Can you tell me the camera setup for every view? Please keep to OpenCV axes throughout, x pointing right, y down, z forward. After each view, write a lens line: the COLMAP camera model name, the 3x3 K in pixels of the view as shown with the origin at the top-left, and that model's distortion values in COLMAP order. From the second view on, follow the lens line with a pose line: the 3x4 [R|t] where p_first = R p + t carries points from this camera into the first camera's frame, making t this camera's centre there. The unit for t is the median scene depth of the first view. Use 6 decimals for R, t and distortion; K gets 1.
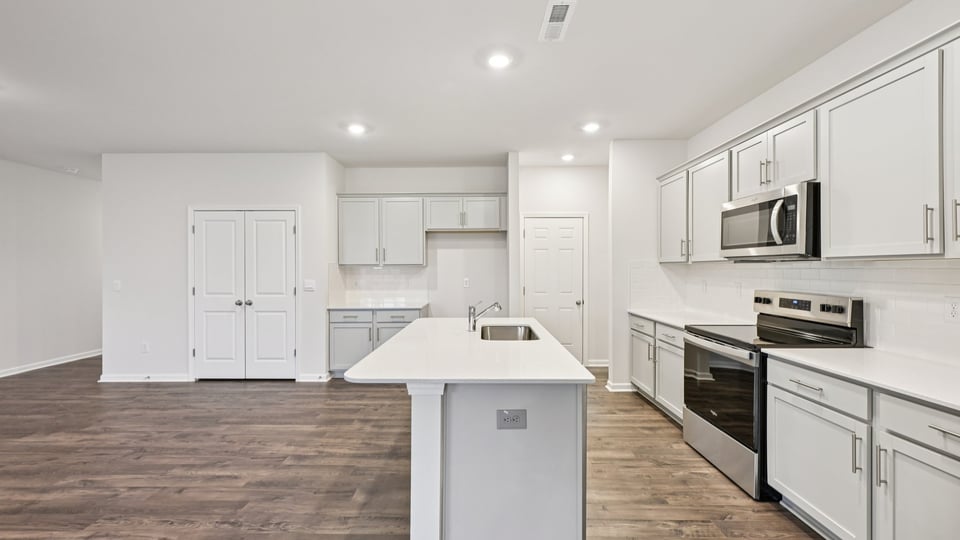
lens RADIAL K [[380.5, 0, 476.3], [0, 380.5, 268.4], [0, 0, 1]] dist [-0.001843, -0.000508]
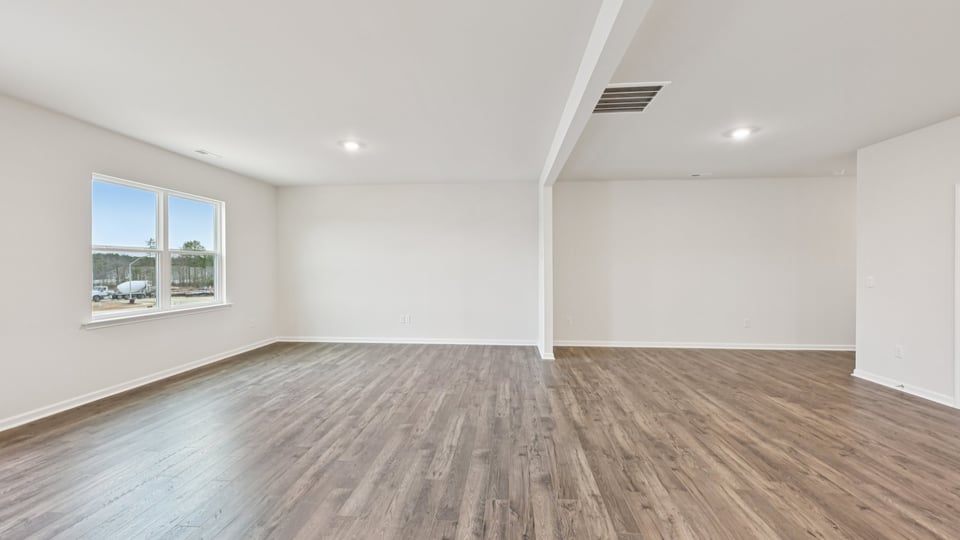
lens RADIAL K [[380.5, 0, 475.6], [0, 380.5, 262.7], [0, 0, 1]] dist [-0.001843, -0.000508]
pose [[-0.073533, -0.000774, -0.997292, 0.155987], [-0.002374, 0.999997, -0.000601, 0.000094], [0.997290, 0.002324, -0.073535, 0.107572]]
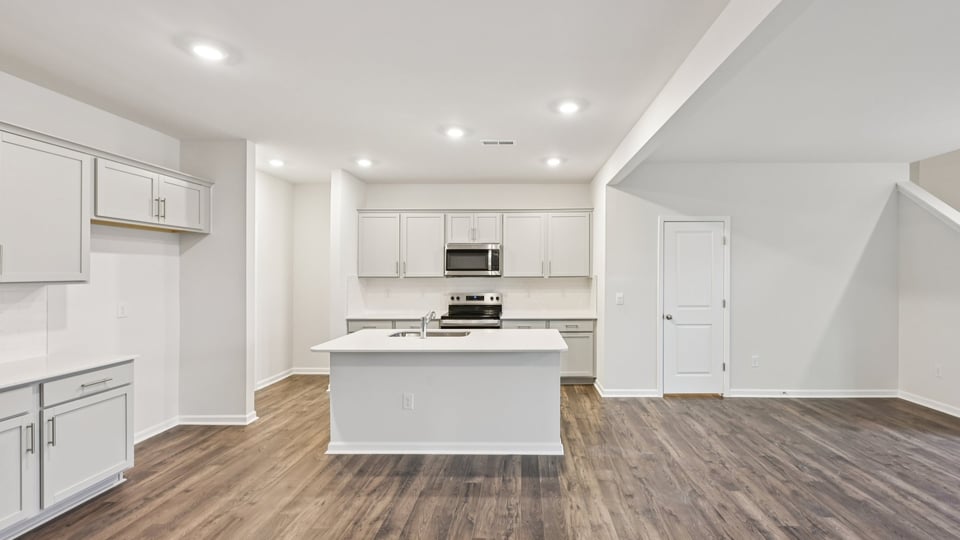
lens RADIAL K [[380.5, 0, 524.8], [0, 380.5, 279.0], [0, 0, 1]] dist [-0.001843, -0.000508]
pose [[-0.011470, -0.004977, 0.999922, -1.084811], [0.003142, 0.999982, 0.005014, -0.018759], [-0.999929, 0.003199, -0.011454, 0.627001]]
